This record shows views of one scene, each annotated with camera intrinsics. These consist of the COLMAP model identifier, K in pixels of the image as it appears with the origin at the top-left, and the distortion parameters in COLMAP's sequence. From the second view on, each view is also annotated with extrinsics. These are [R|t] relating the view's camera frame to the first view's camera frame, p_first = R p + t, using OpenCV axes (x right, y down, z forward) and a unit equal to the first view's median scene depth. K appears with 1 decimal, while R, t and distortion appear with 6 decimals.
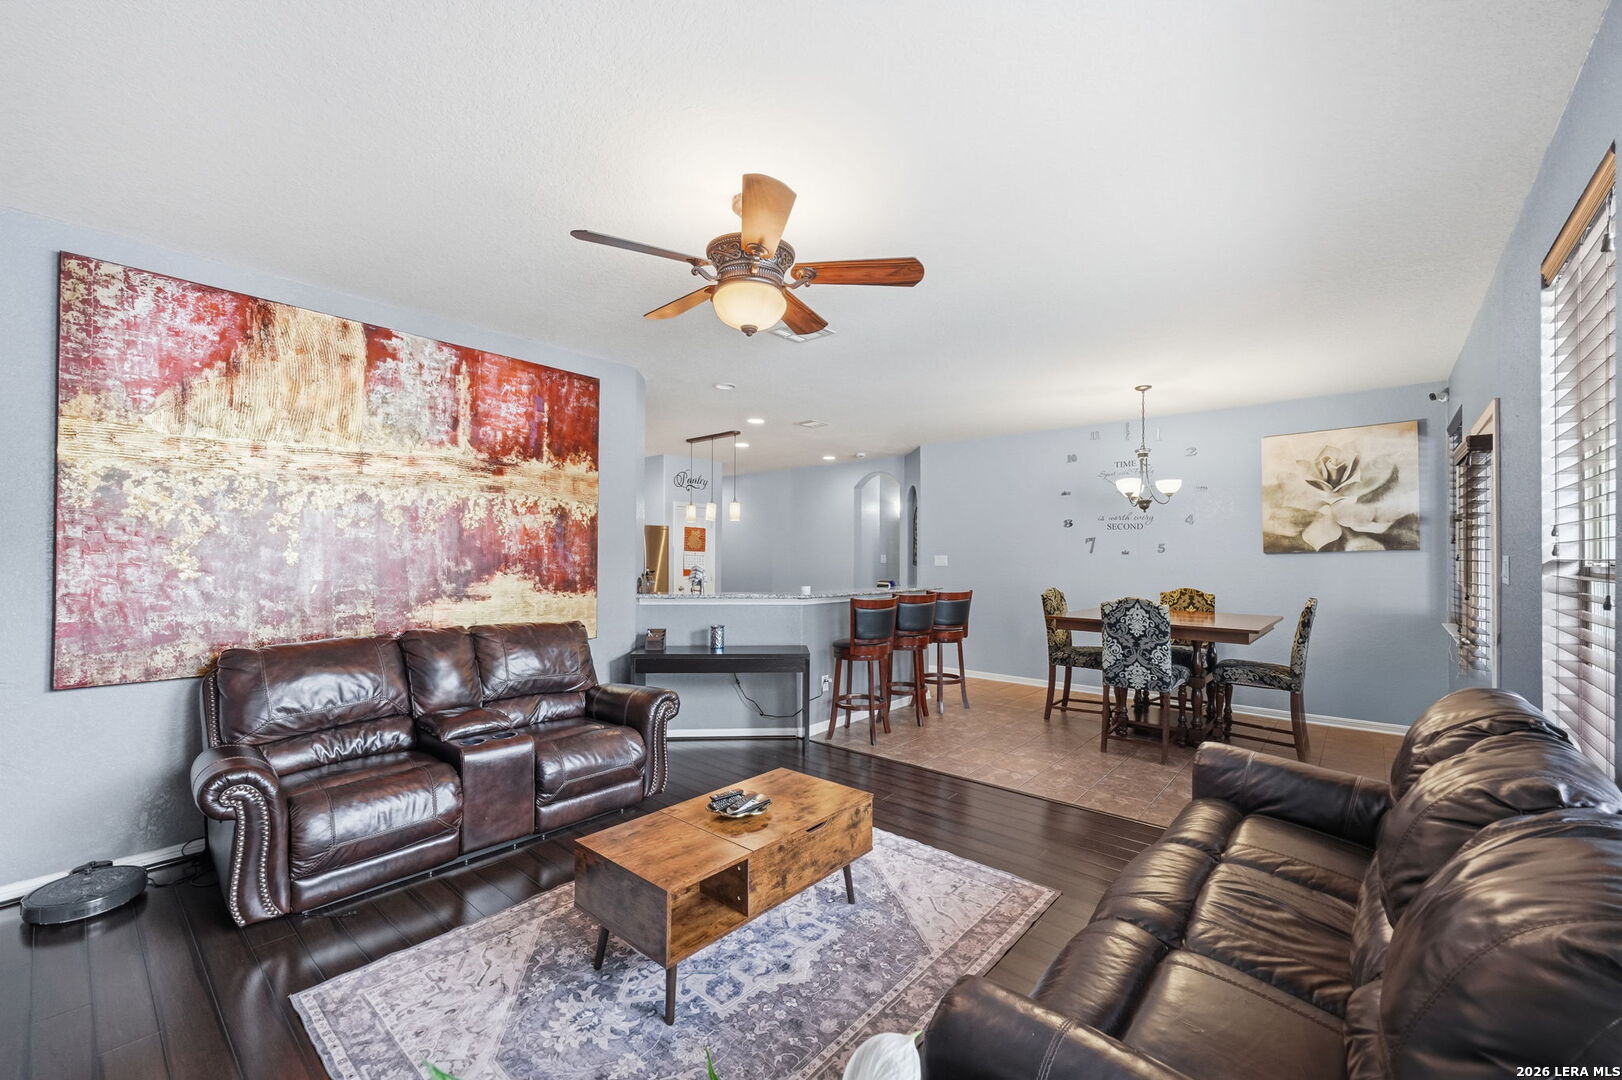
lens RADIAL K [[656.9, 0, 811.9], [0, 656.9, 548.2], [0, 0, 1]] dist [0.000152, 0.000102]
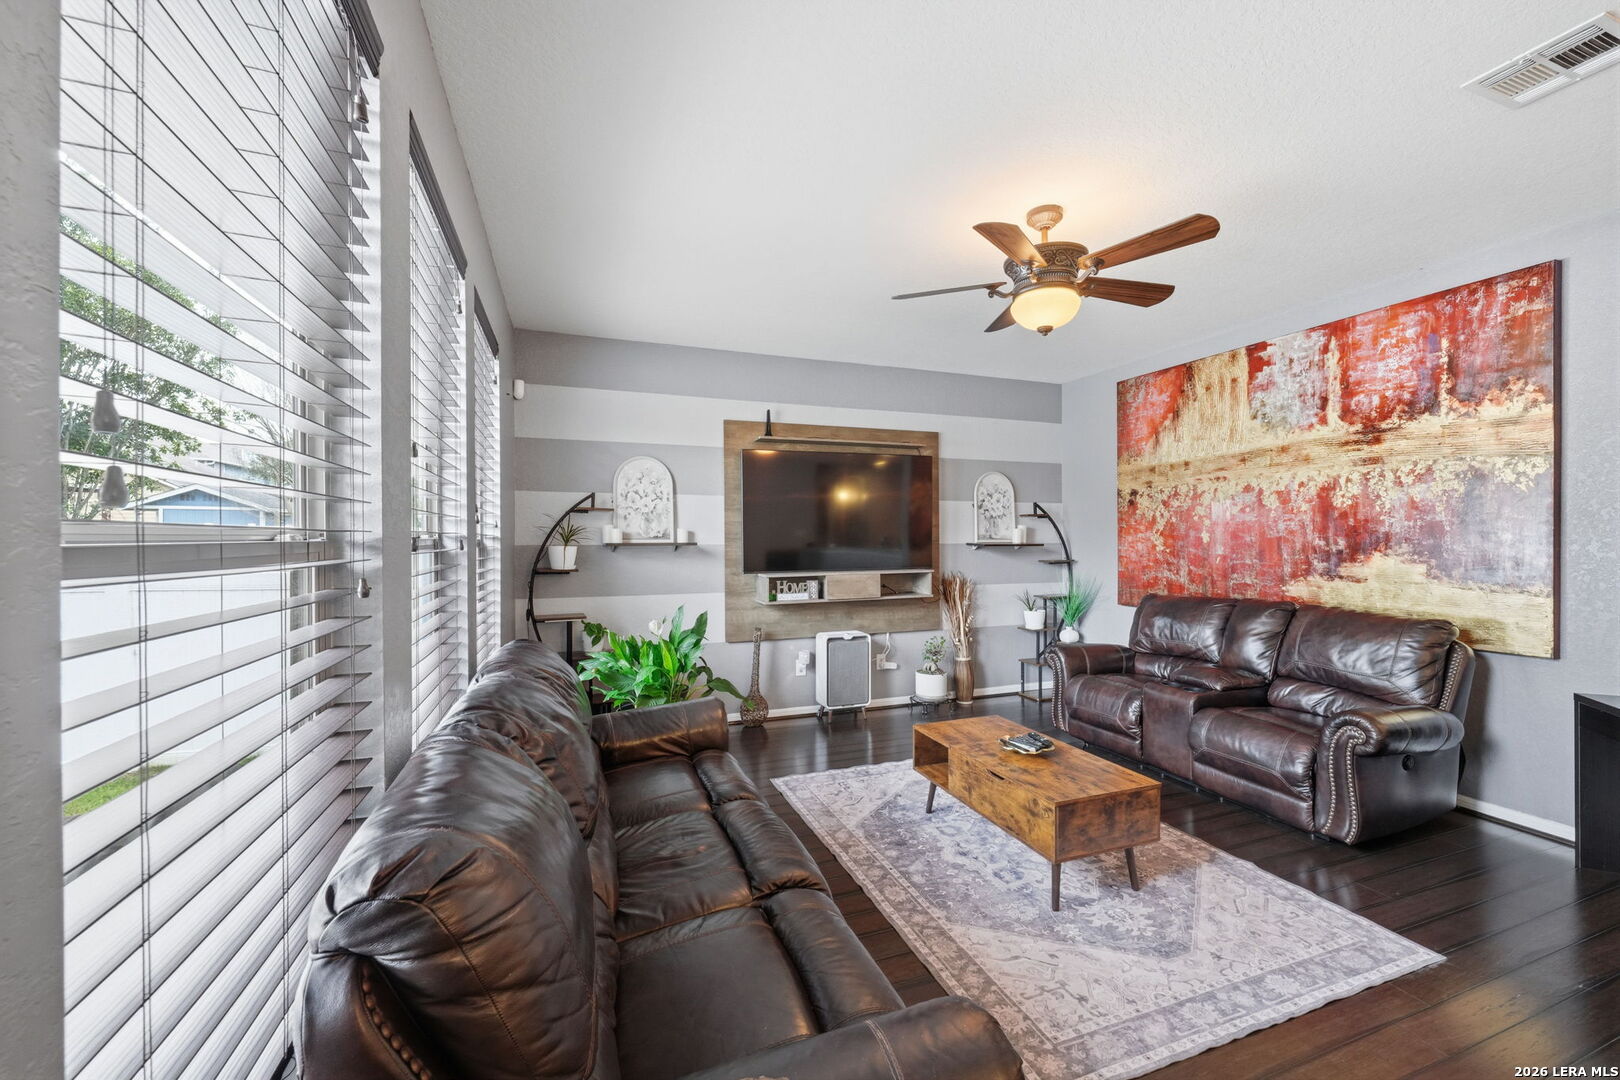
lens RADIAL K [[656.1, 0, 815.1], [0, 656.1, 540.4], [0, 0, 1]] dist [0.000152, 0.000102]
pose [[-0.486107, -0.000455, -0.873899, 0.711408], [0.010599, 0.999923, -0.006416, 0.018131], [0.873835, -0.012382, -0.486065, 0.804353]]
